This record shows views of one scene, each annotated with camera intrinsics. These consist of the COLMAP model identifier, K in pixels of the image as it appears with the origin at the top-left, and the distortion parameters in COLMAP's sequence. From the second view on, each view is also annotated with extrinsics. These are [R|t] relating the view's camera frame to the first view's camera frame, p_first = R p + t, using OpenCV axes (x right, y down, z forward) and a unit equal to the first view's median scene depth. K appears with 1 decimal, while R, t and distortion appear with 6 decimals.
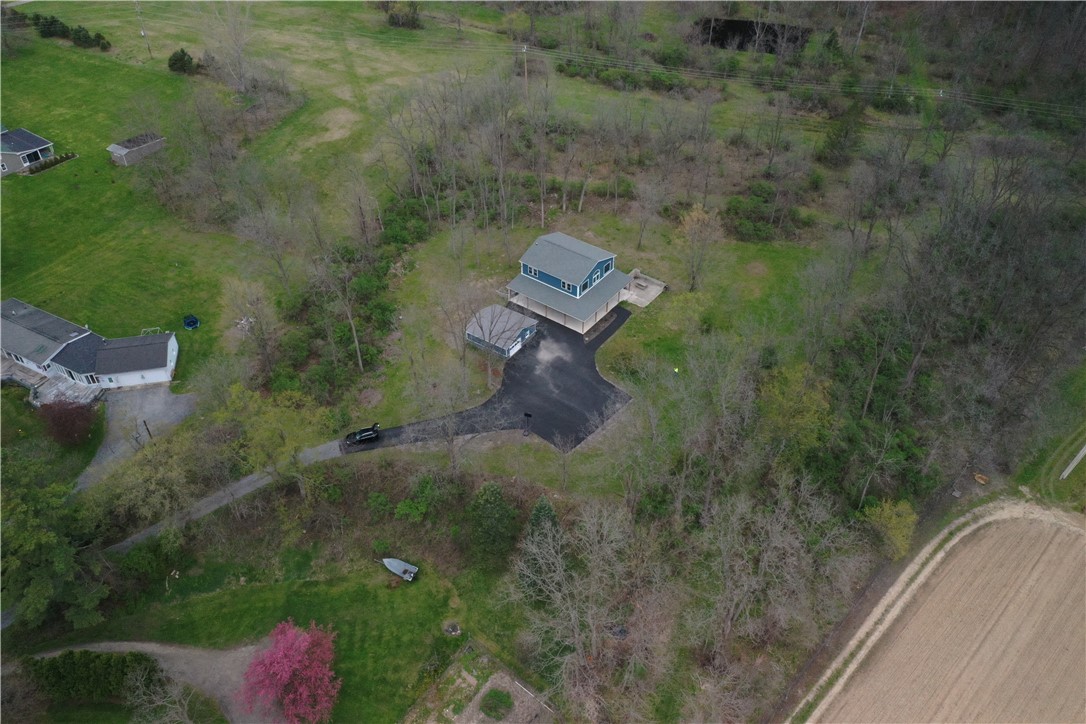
lens RADIAL K [[848.0, 0, 543.0], [0, 848.0, 362.0], [0, 0, 1]] dist [-0.006125, 0.001979]
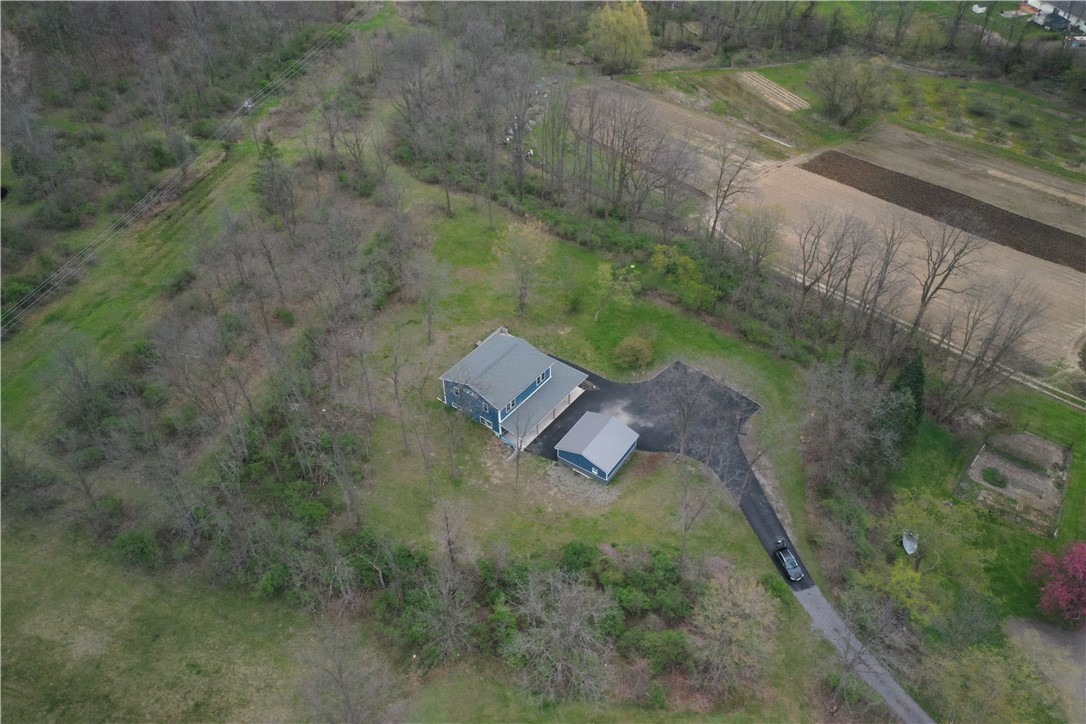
lens RADIAL K [[848.0, 0, 543.0], [0, 848.0, 362.0], [0, 0, 1]] dist [-0.006125, 0.001979]
pose [[0.002743, -0.656287, 0.754506, -0.638300], [0.664918, 0.564750, 0.488815, -0.539077], [-0.746911, 0.500344, 0.437927, 0.619084]]
